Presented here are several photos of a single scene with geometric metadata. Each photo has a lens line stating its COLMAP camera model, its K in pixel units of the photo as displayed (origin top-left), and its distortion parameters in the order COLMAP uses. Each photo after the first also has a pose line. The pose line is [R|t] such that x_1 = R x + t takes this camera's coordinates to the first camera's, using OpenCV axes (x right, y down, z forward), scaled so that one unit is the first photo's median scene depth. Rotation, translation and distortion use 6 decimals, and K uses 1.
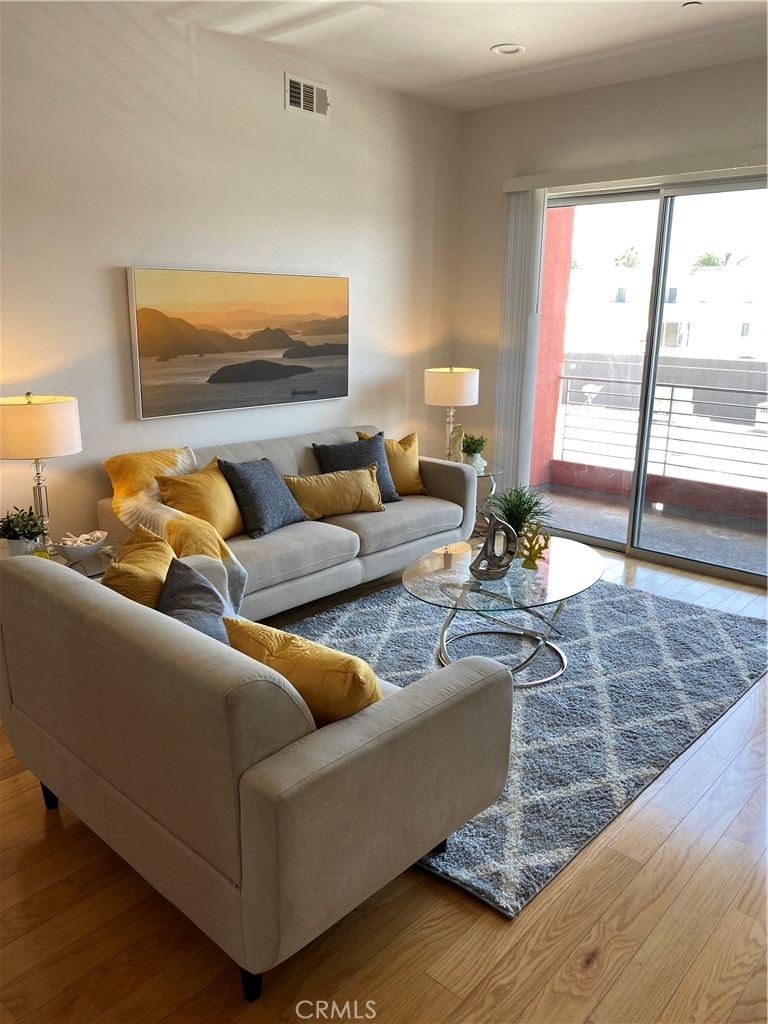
lens RADIAL K [[793.5, 0, 387.0], [0, 793.5, 505.2], [0, 0, 1]] dist [-0.010405, -0.011853]
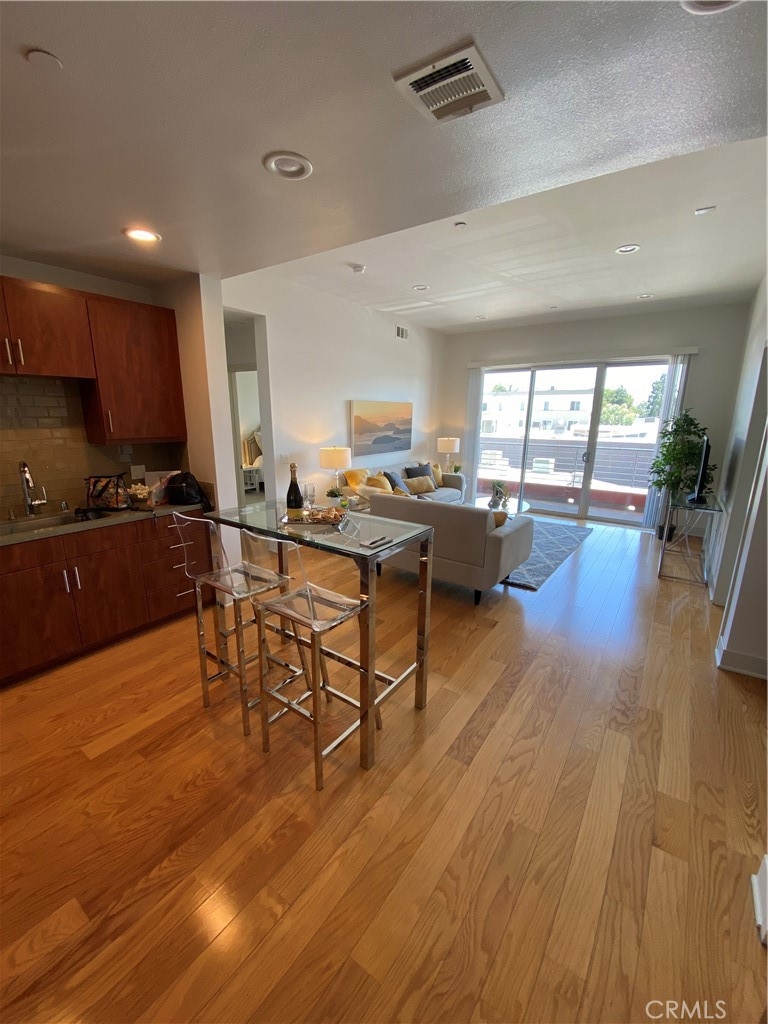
lens RADIAL K [[413.0, 0, 380.5], [0, 413.0, 518.6], [0, 0, 1]] dist [0.004265, 0.000021]
pose [[0.995336, -0.031692, 0.091119, -0.305030], [0.031168, 0.999488, 0.007169, 0.078166], [-0.091299, -0.004296, 0.995814, -0.335617]]
